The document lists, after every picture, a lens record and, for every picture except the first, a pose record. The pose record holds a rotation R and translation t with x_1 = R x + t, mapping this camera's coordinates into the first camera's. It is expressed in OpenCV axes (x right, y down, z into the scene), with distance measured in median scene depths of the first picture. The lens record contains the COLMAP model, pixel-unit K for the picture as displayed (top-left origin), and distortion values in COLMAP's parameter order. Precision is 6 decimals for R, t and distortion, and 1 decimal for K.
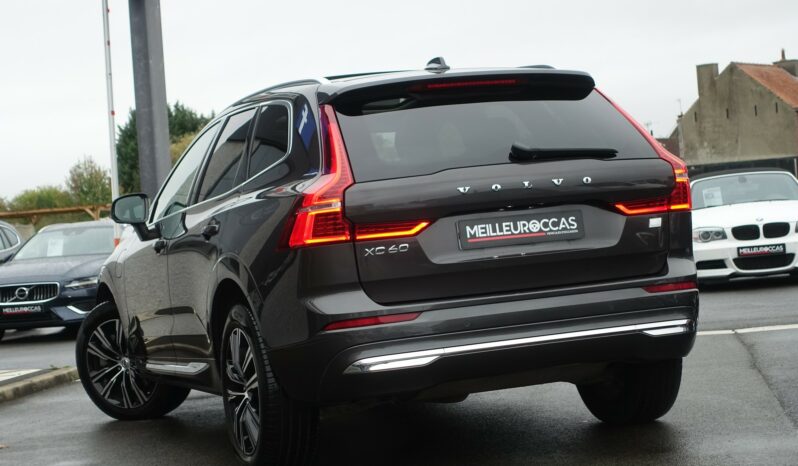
lens RADIAL K [[1563.2, 0, 399.0], [0, 1563.2, 233.0], [0, 0, 1]] dist [0.001109, -0.007447]
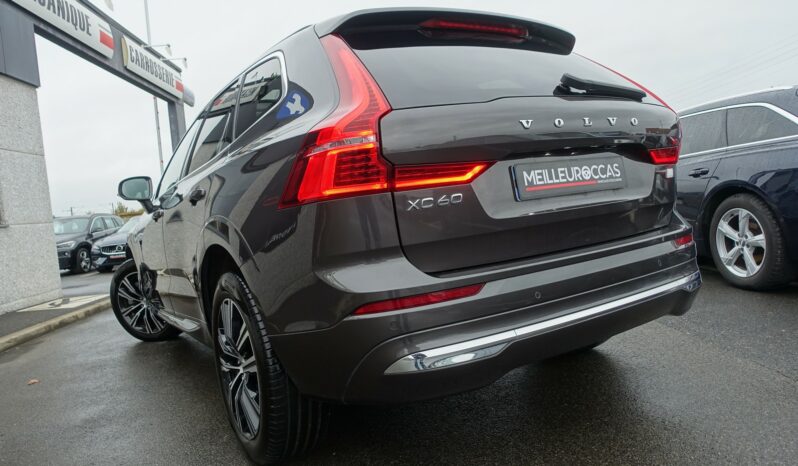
lens RADIAL K [[543.8, 0, 399.0], [0, 543.8, 233.0], [0, 0, 1]] dist [-0.004956, -0.002846]
pose [[0.978595, -0.030175, 0.203572, -0.075114], [0.024425, 0.999230, 0.030698, 0.016756], [-0.204341, -0.025069, 0.978579, 0.723134]]
